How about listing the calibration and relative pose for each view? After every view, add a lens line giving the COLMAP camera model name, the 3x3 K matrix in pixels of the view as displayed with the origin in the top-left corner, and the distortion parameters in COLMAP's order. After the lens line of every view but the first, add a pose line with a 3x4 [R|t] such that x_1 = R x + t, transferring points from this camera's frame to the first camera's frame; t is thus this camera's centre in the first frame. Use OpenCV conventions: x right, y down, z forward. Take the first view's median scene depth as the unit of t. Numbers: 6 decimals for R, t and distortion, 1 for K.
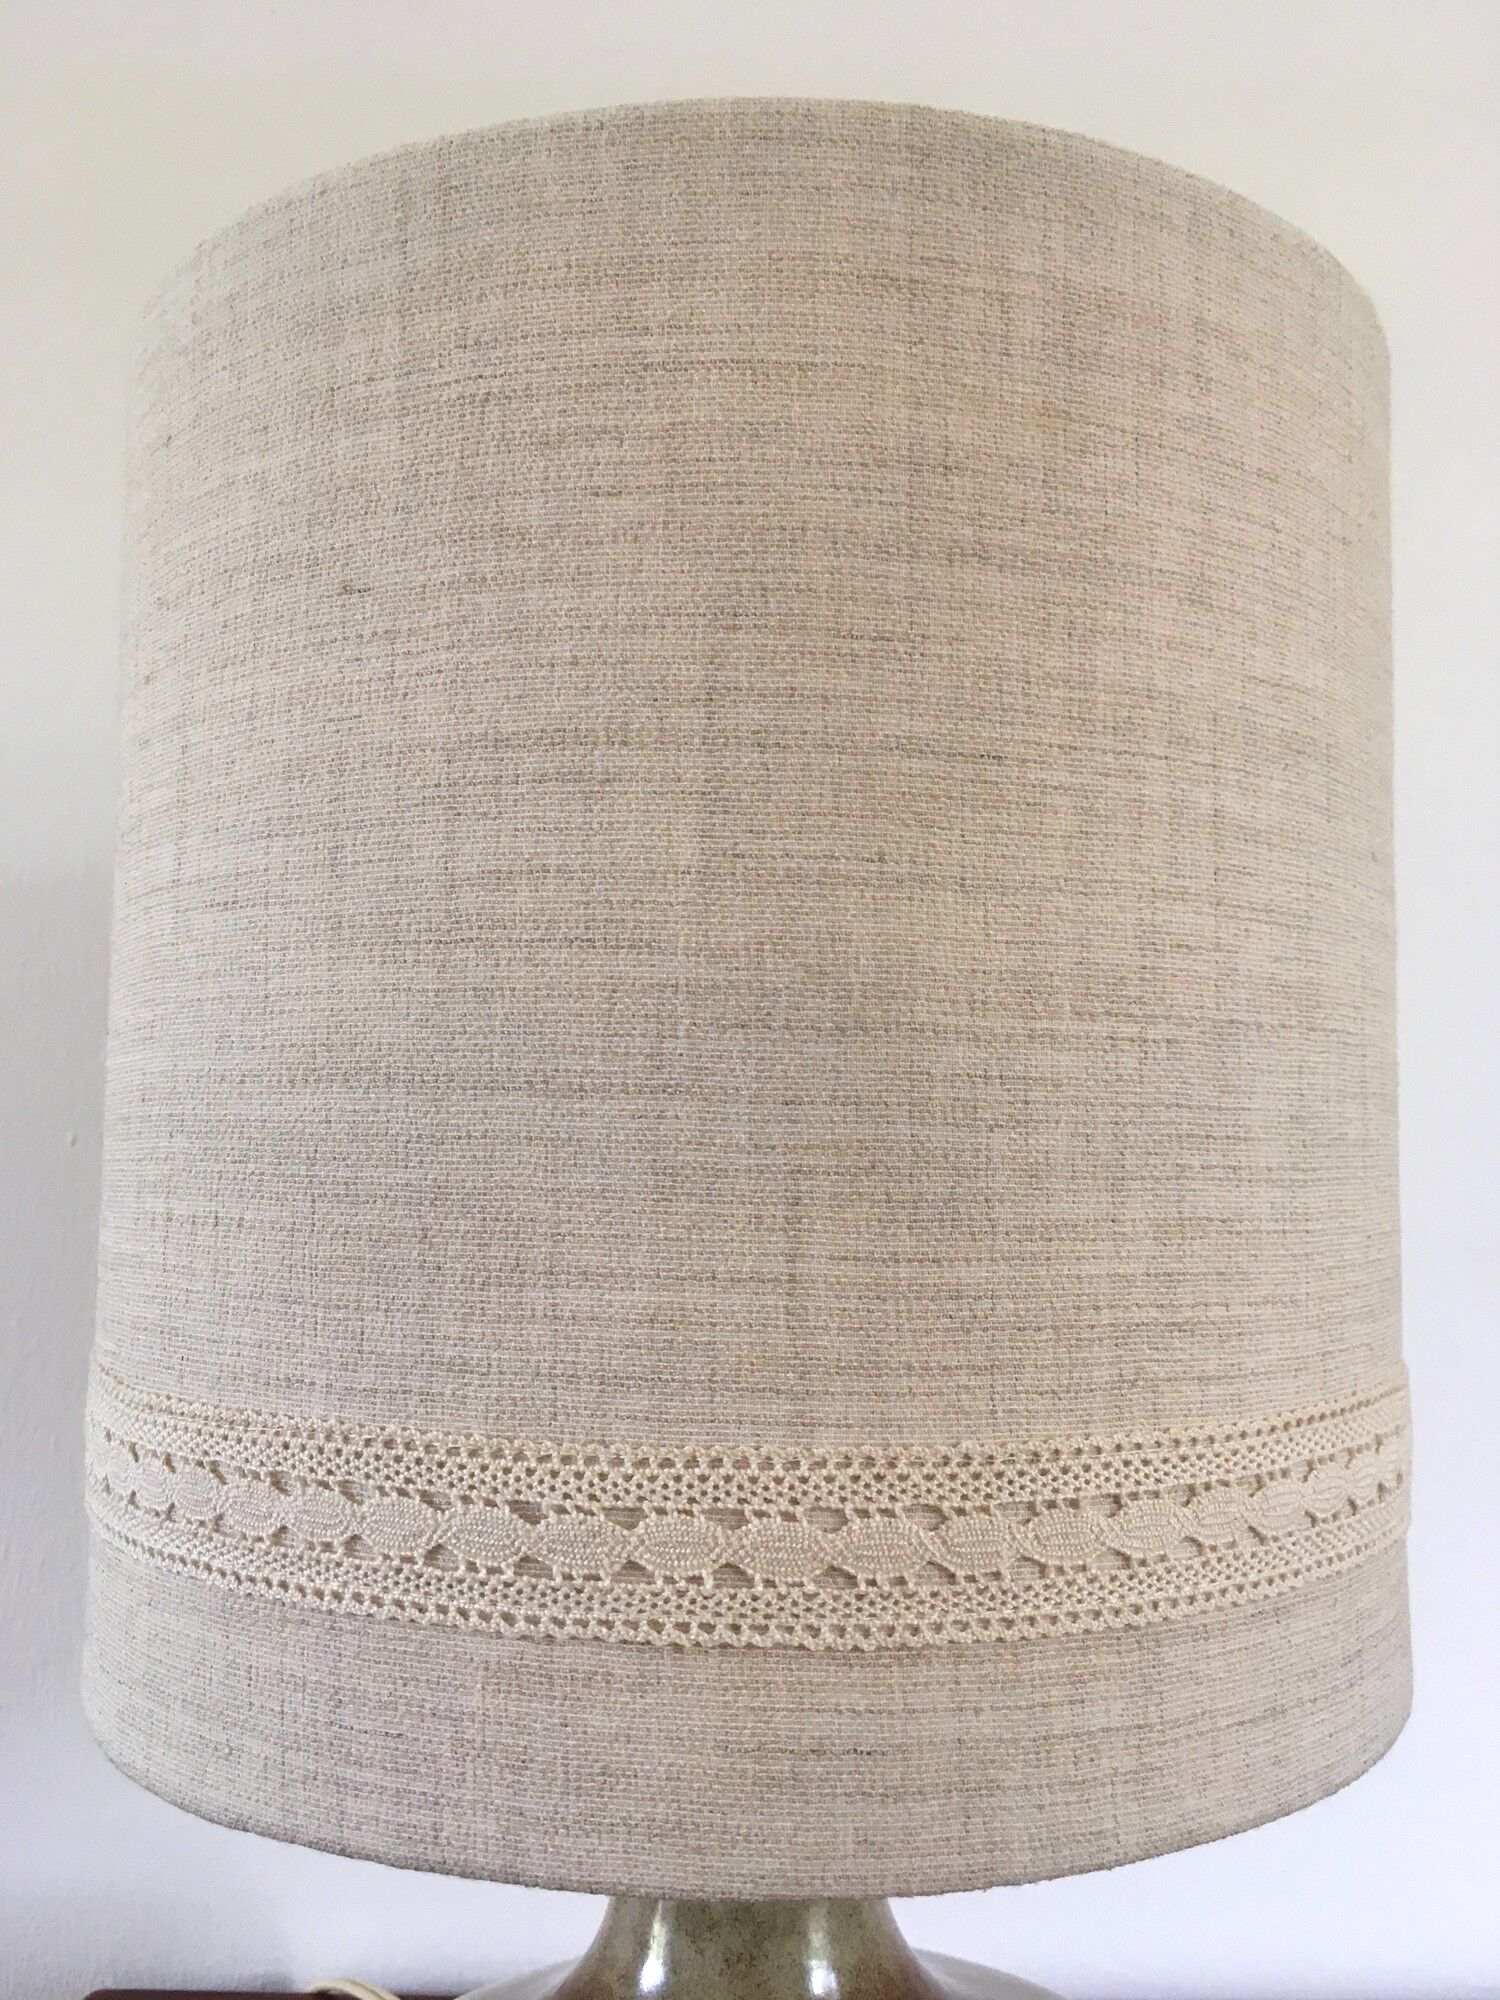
lens RADIAL K [[1735.6, 0, 727.2], [0, 1735.6, 1001.6], [0, 0, 1]] dist [0.056278, -0.054842]
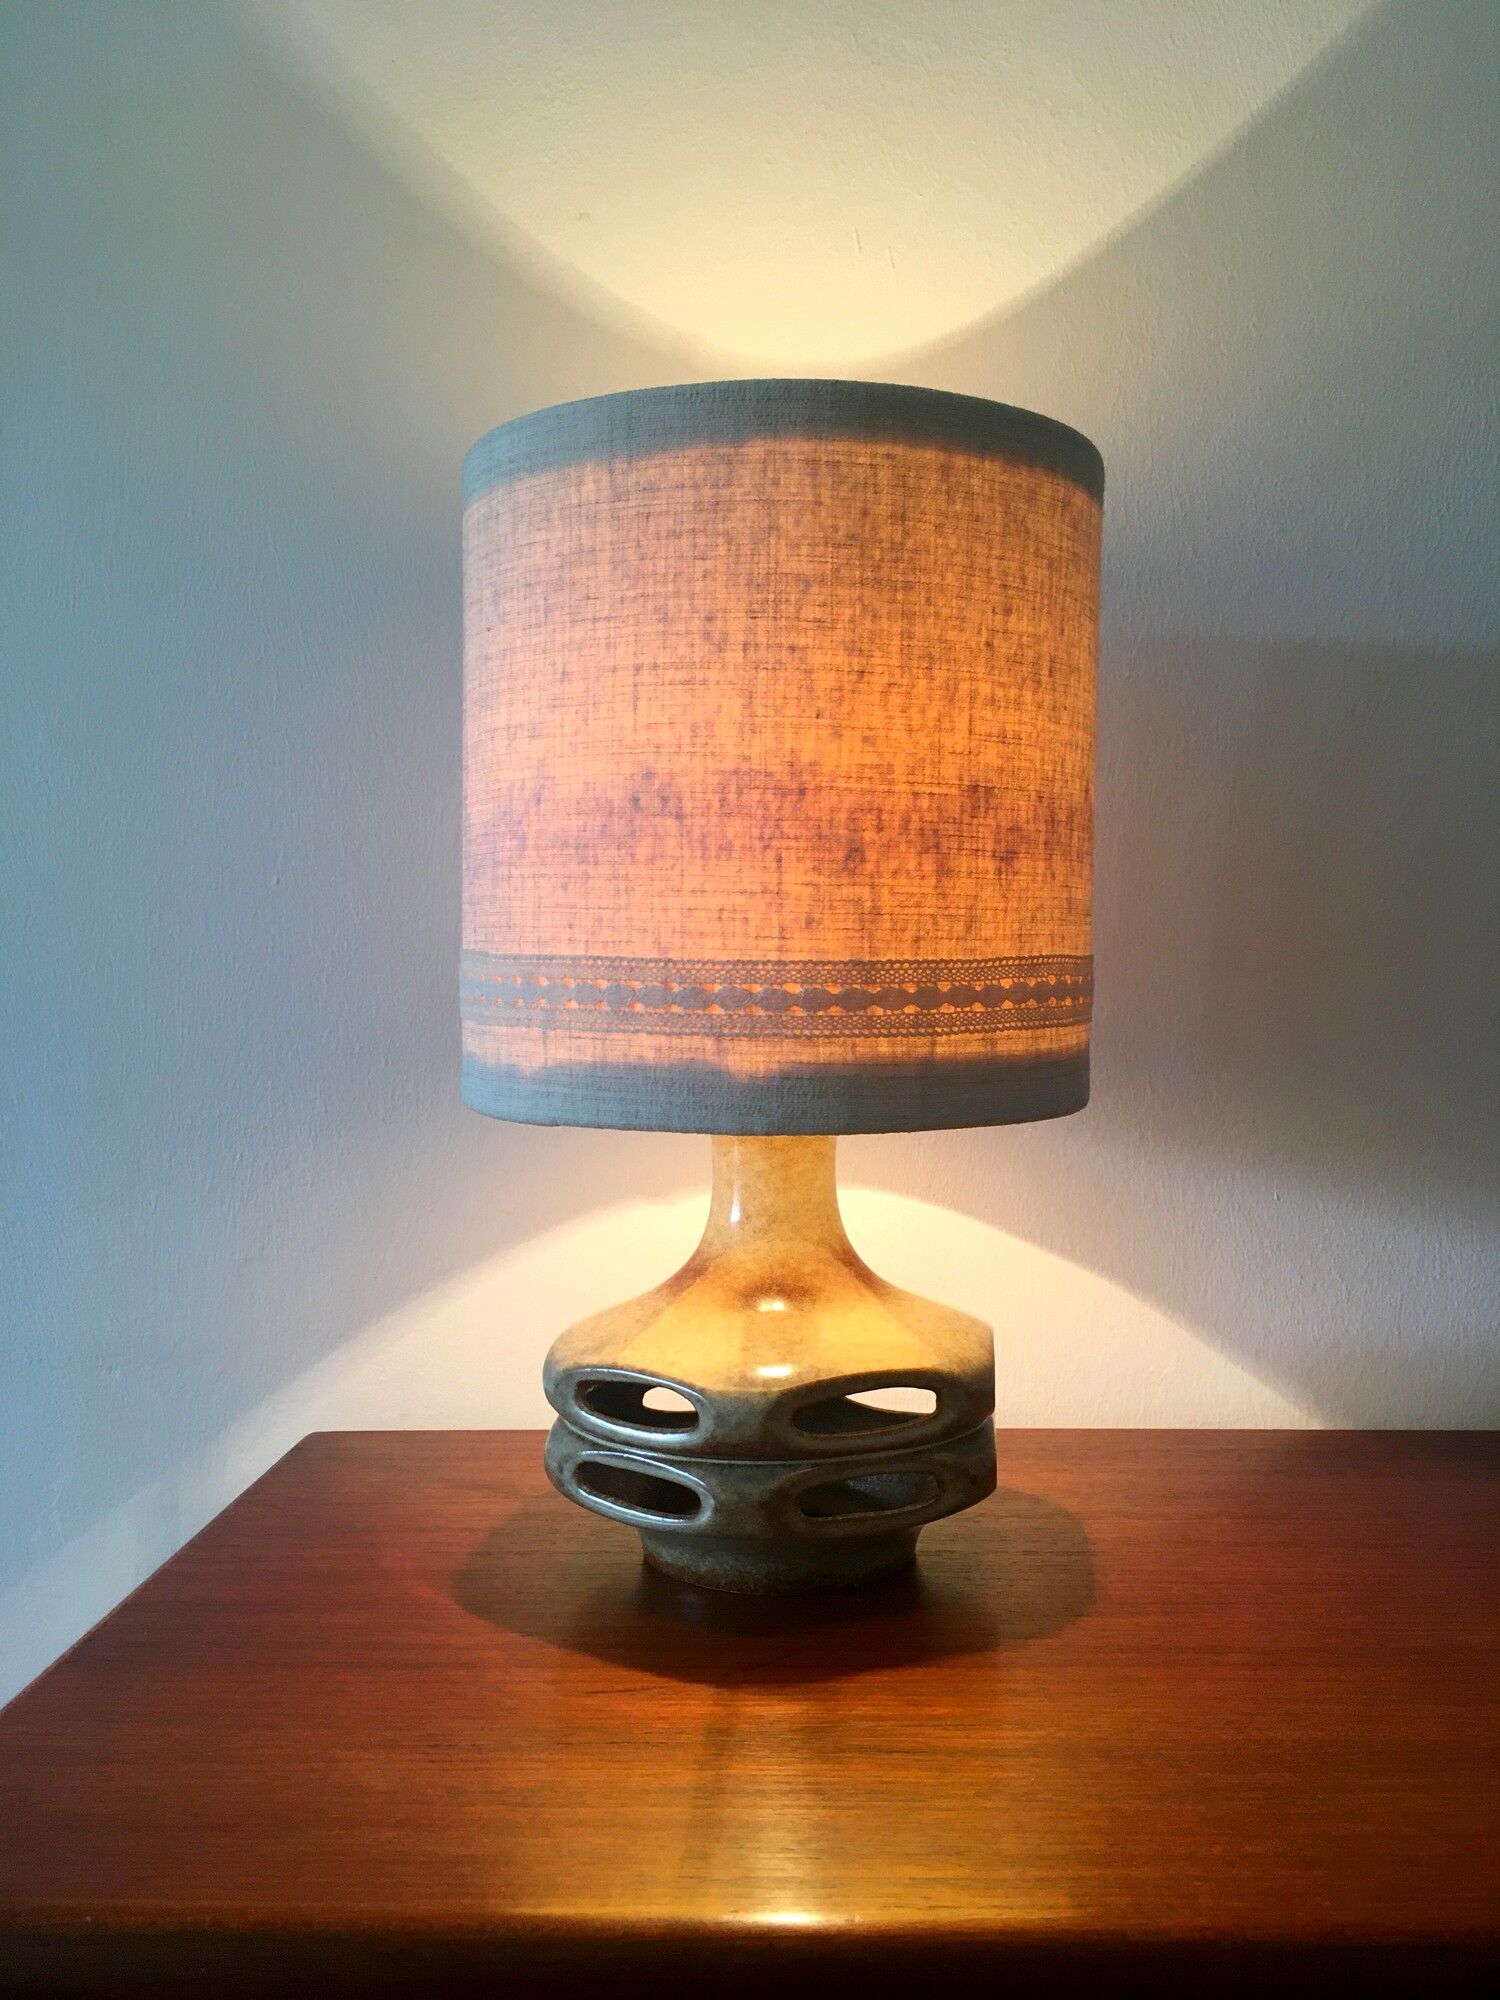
lens RADIAL K [[1916.1, 0, 722.7], [0, 1916.1, 1037.4], [0, 0, 1]] dist [0.008759, 0.000000]
pose [[0.998070, 0.003126, -0.062018, 0.121676], [0.004836, 0.991787, 0.127809, 0.016597], [0.061908, -0.127862, 0.989858, -1.627416]]
